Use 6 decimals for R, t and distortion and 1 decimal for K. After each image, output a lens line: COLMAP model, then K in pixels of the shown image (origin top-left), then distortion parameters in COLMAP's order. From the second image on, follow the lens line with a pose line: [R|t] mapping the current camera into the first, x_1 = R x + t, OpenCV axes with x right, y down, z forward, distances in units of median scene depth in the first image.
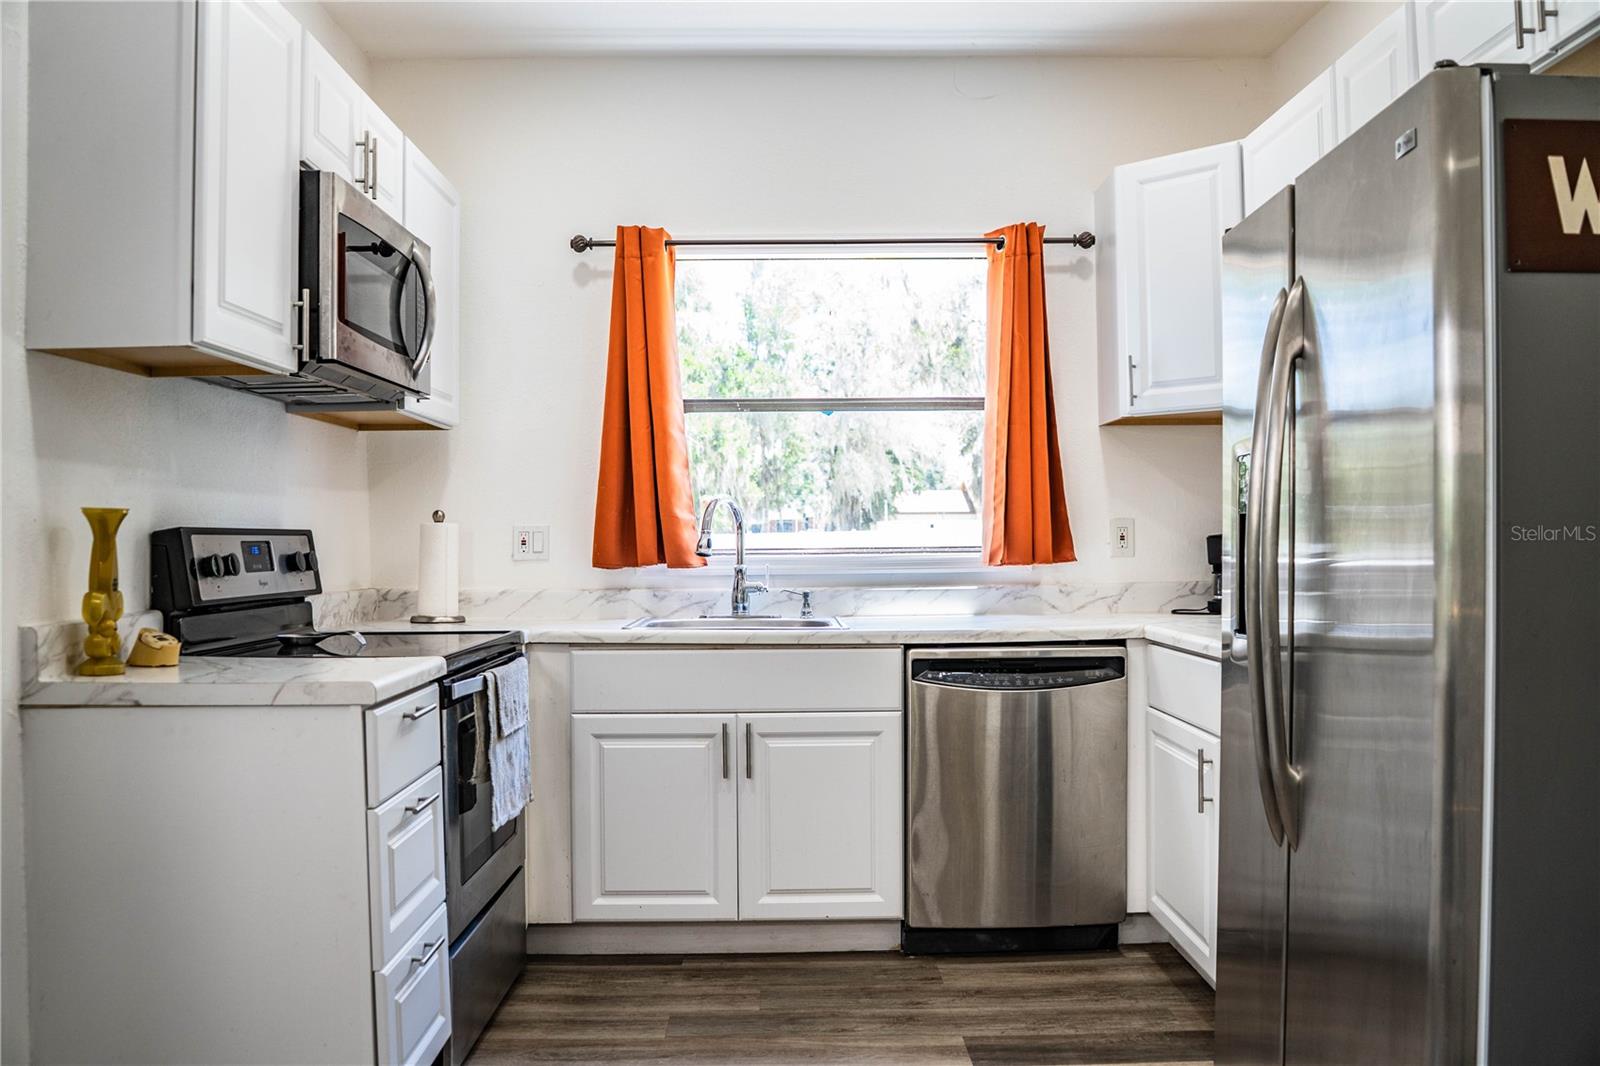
lens RADIAL K [[1305.1, 0, 790.3], [0, 1305.1, 528.6], [0, 0, 1]] dist [-0.109123, 0.066724]
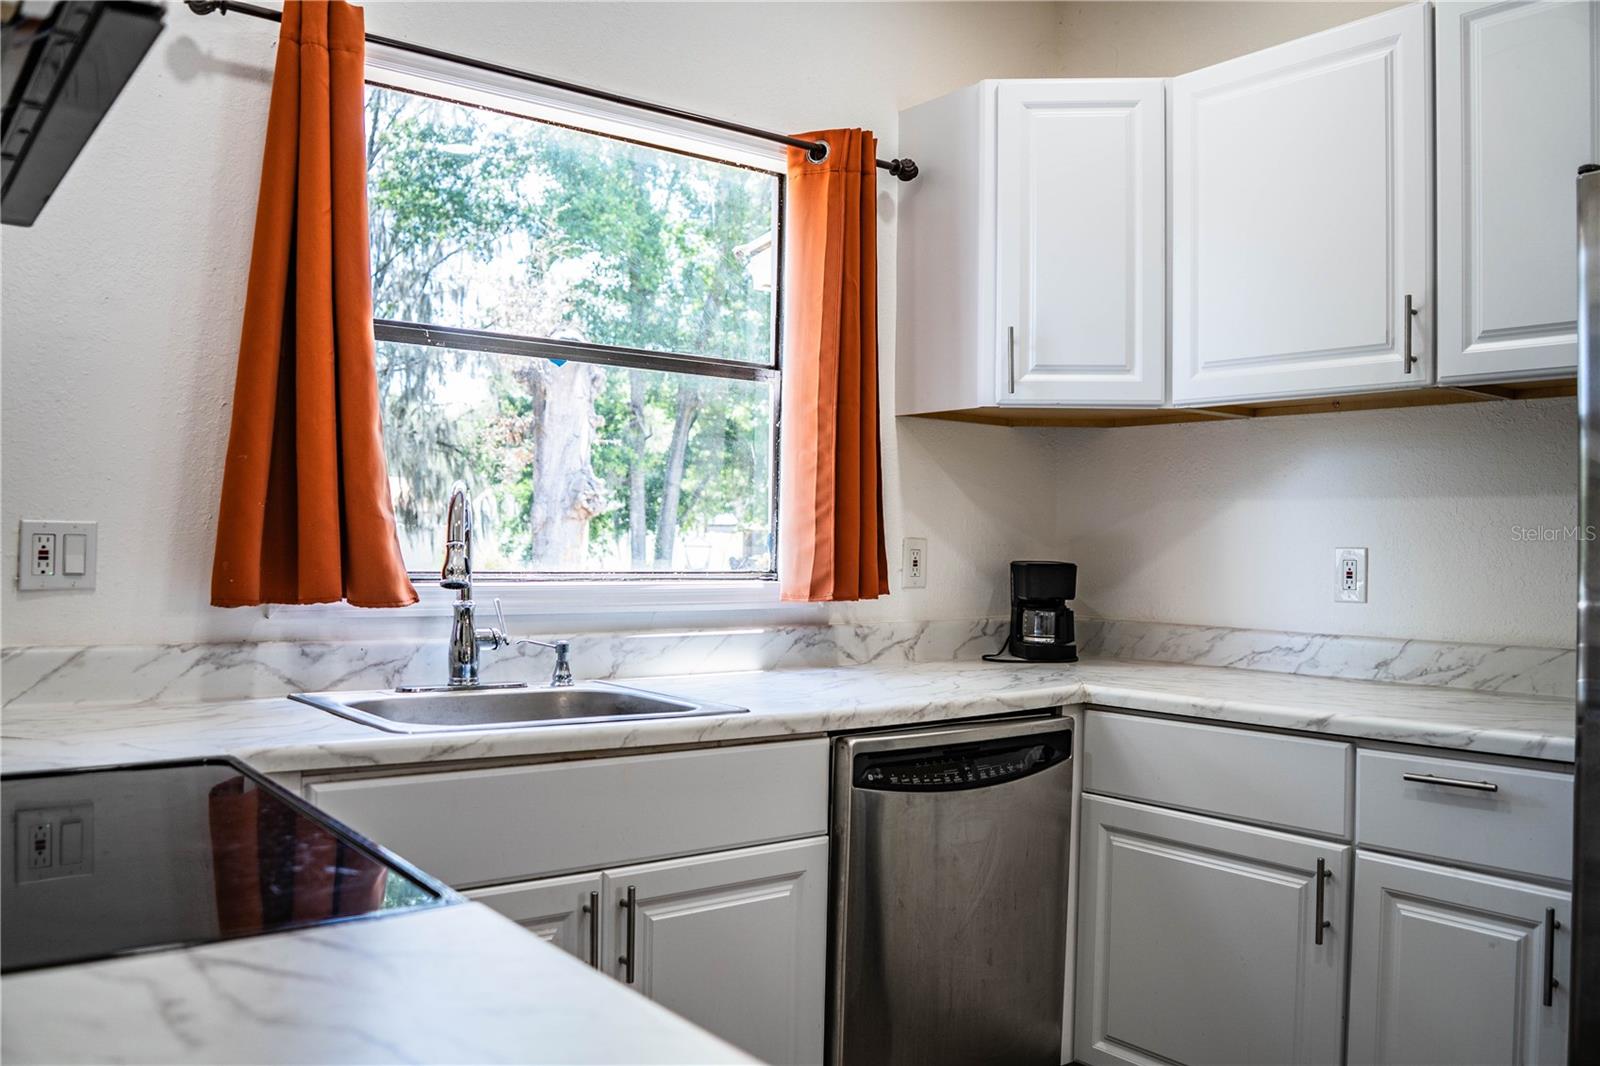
lens RADIAL K [[1305.1, 0, 797.7], [0, 1305.1, 532.9], [0, 0, 1]] dist [-0.109123, 0.066724]
pose [[0.794212, 0.028423, 0.606975, -0.318527], [-0.029791, 0.999526, -0.007826, -0.003341], [-0.606909, -0.011867, 0.794682, 0.501037]]
